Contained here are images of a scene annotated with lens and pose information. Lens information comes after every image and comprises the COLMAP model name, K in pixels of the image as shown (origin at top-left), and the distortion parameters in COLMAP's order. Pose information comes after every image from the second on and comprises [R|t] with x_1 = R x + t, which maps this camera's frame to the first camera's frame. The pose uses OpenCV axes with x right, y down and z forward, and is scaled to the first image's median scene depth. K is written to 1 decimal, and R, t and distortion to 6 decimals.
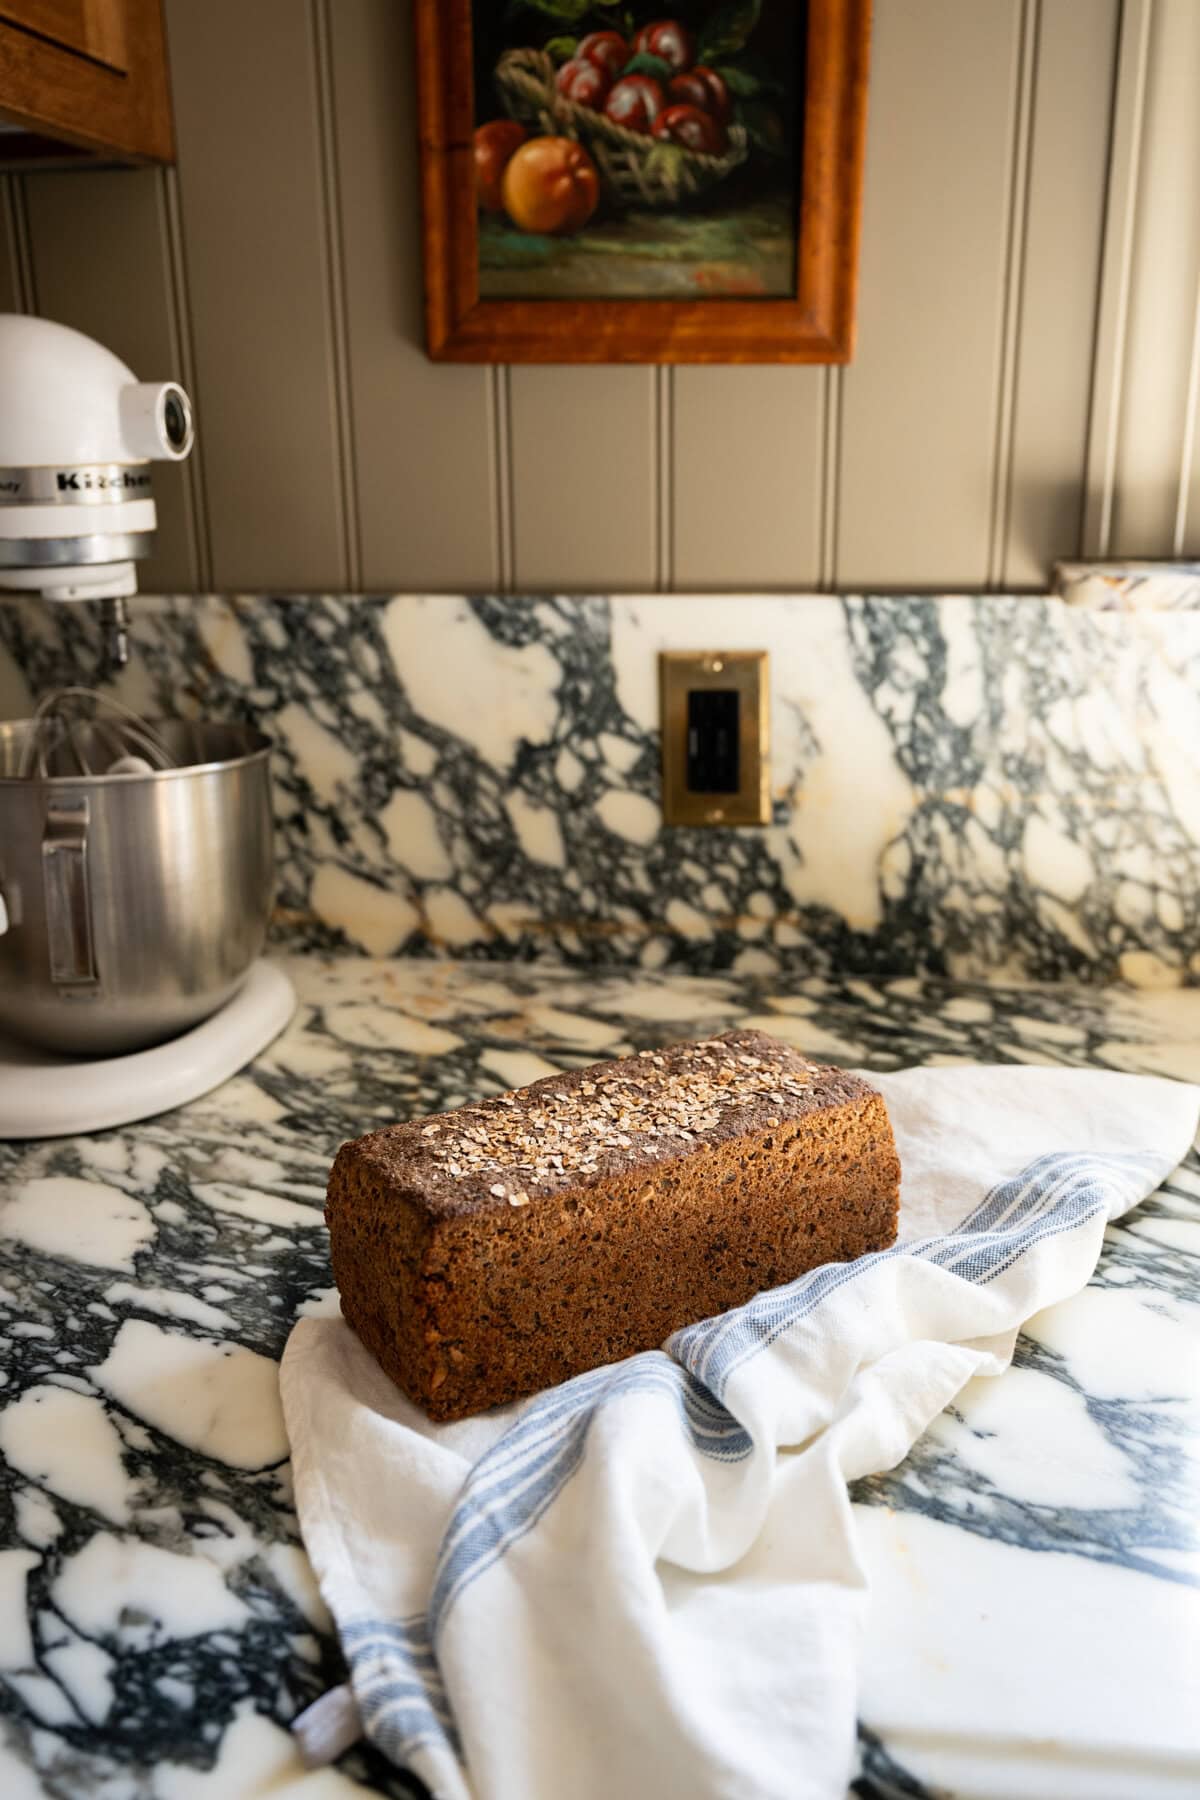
lens RADIAL K [[1630.2, 0, 595.2], [0, 1630.2, 892.4], [0, 0, 1]] dist [-0.007882, 0.006088]
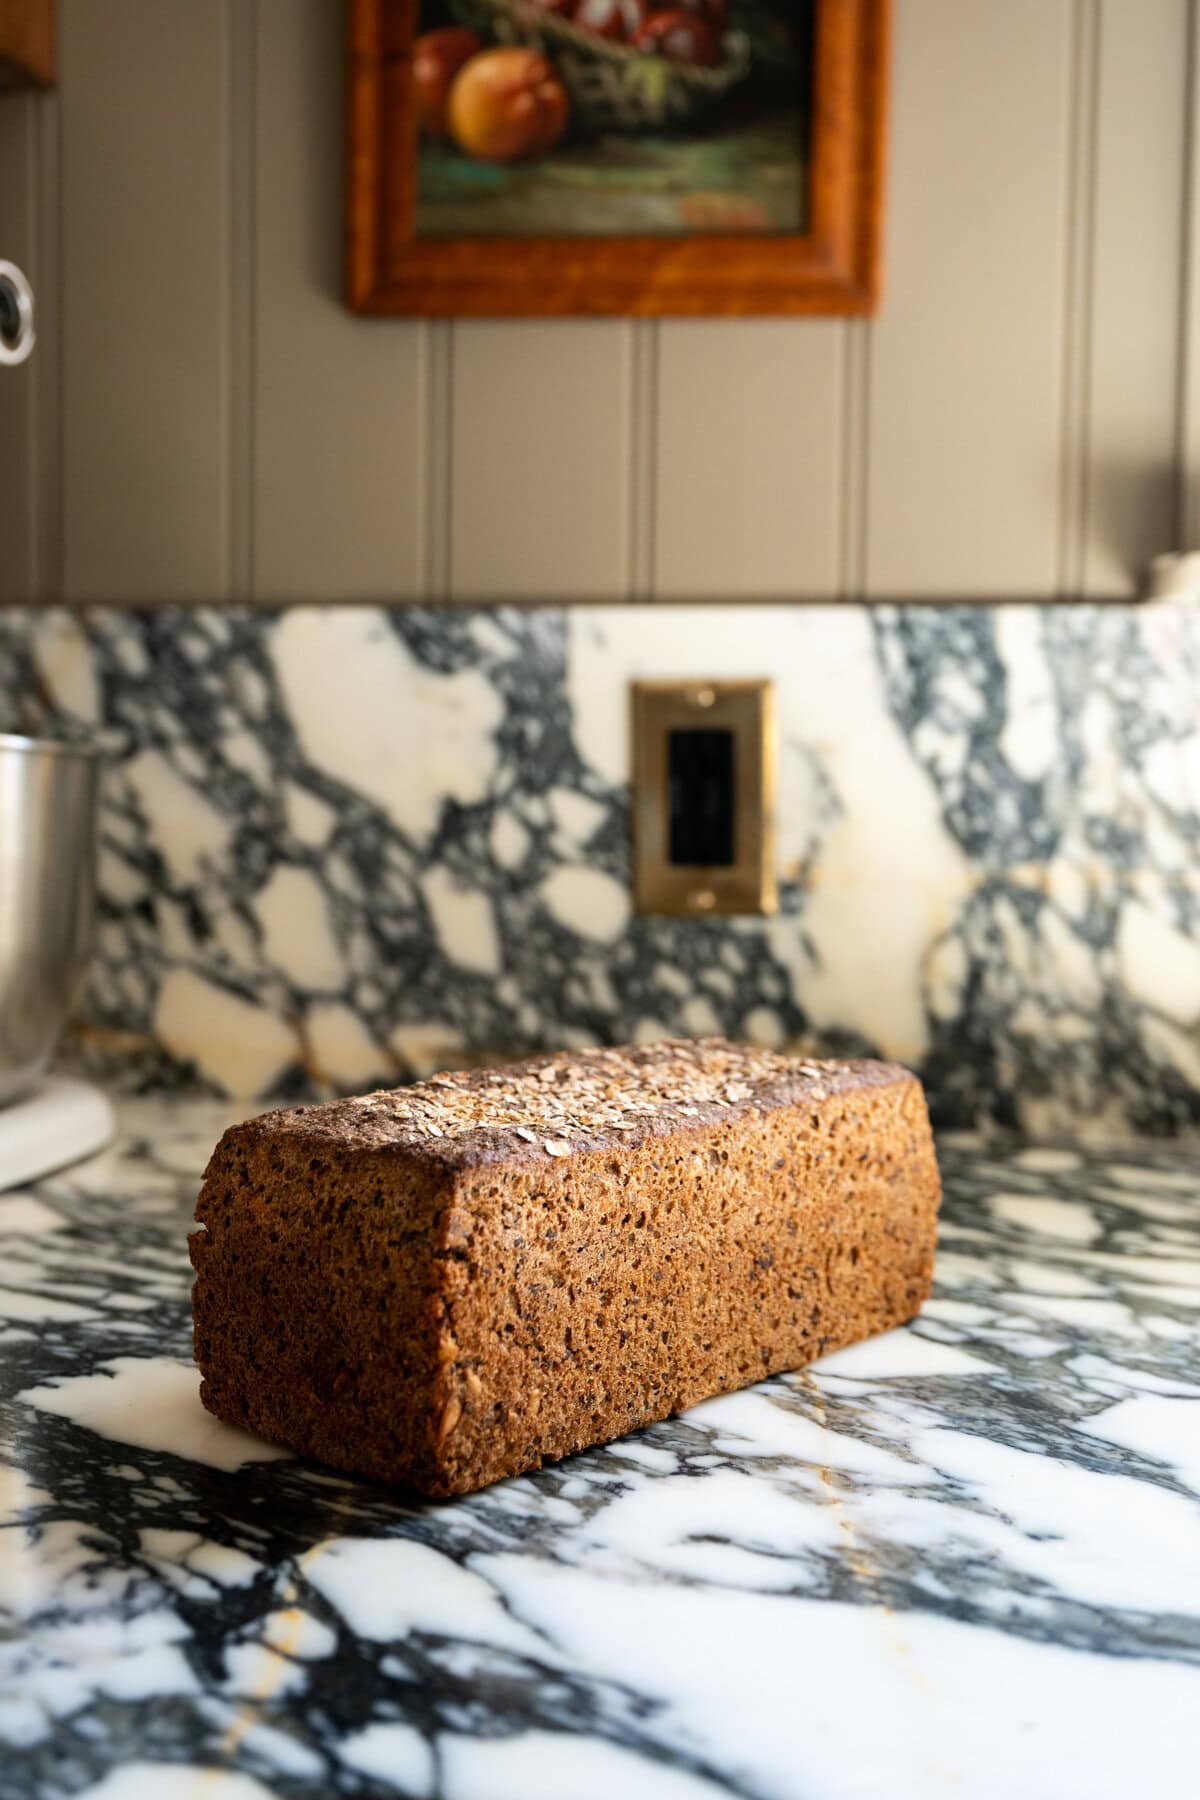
lens RADIAL K [[2053.5, 0, 613.8], [0, 2053.5, 835.1], [0, 0, 1]] dist [-0.008487, 0.000000]
pose [[0.999569, 0.027800, -0.009399, 0.041807], [-0.029274, 0.967032, -0.252967, 0.163503], [0.002057, 0.253133, 0.967429, 0.090127]]
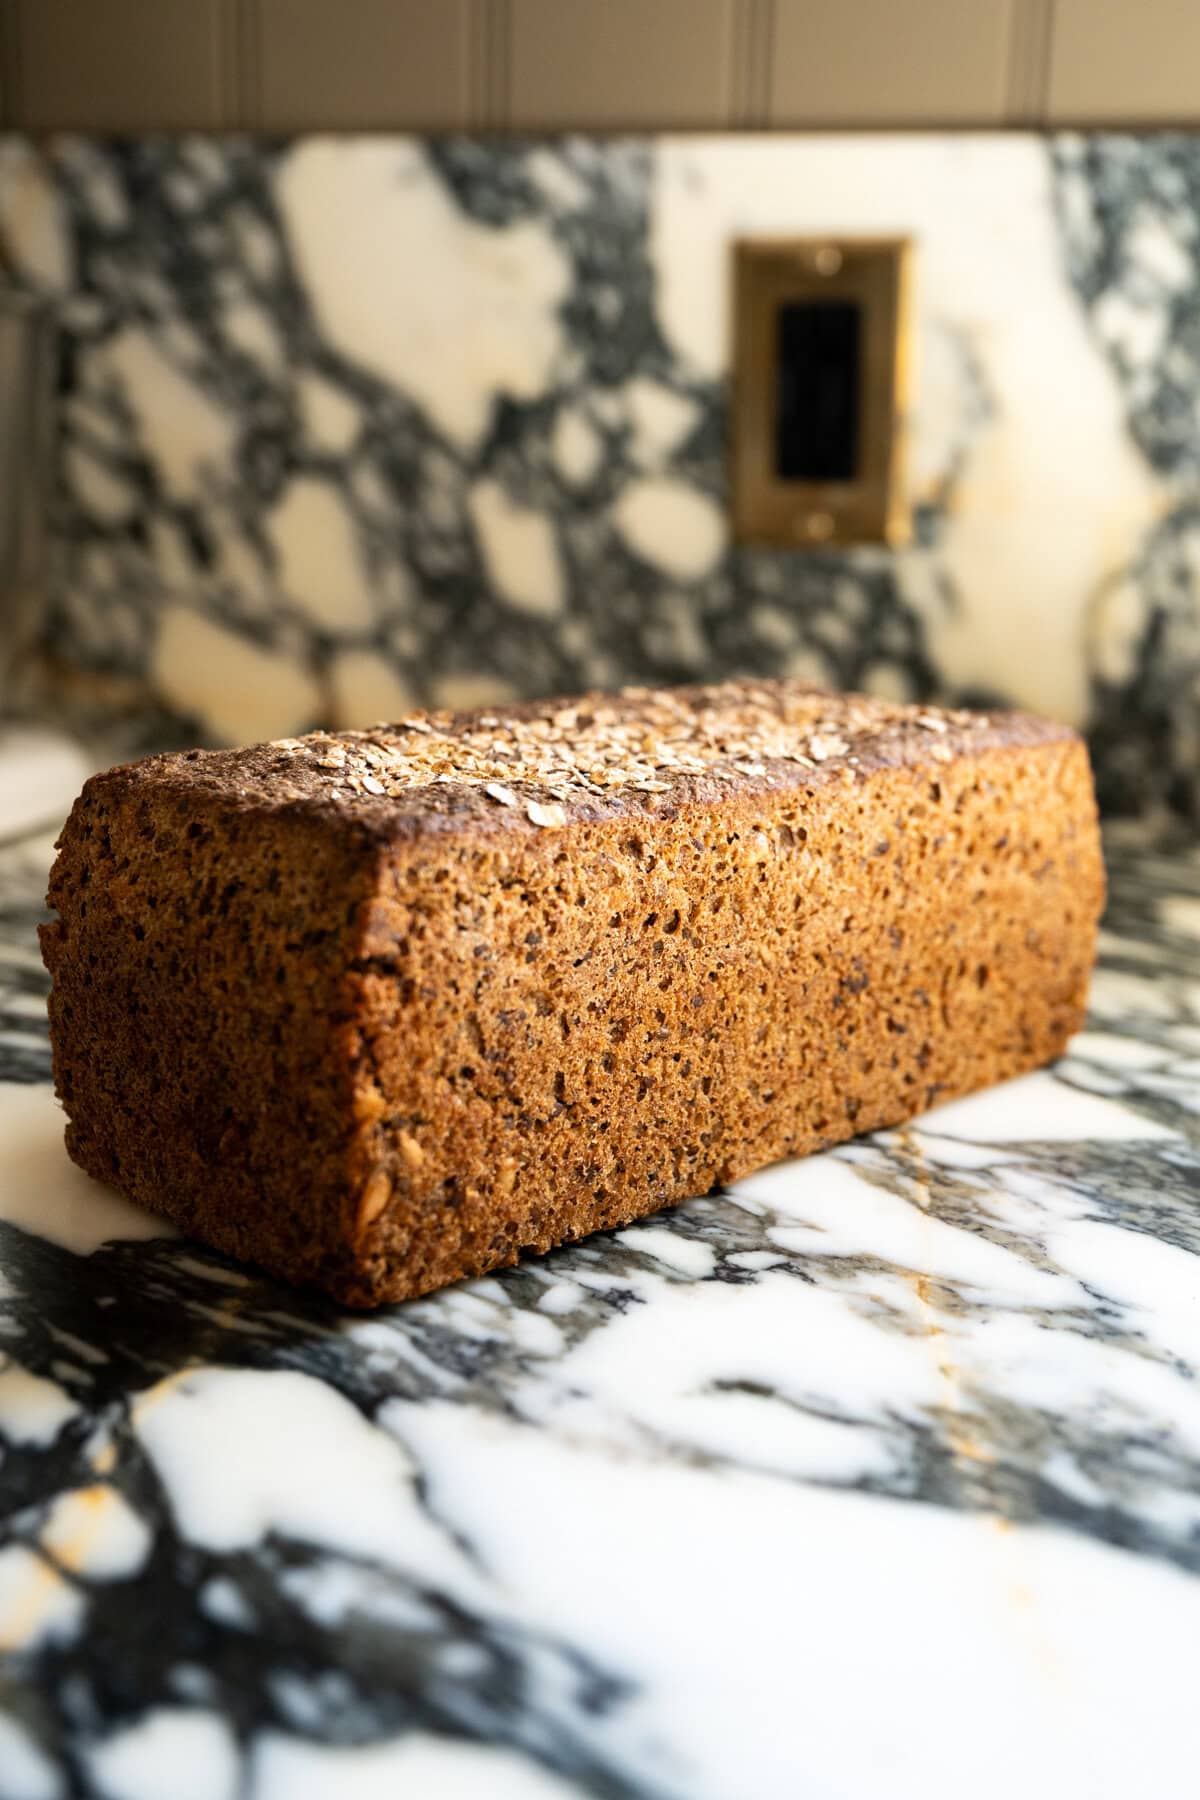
lens RADIAL K [[2064.4, 0, 654.2], [0, 2064.4, 948.4], [0, 0, 1]] dist [0.012164, 0.000000]
pose [[0.997162, 0.056184, -0.050107, 0.062138], [-0.058734, 0.996972, -0.050964, 0.148990], [0.047092, 0.053762, 0.997443, 0.260539]]
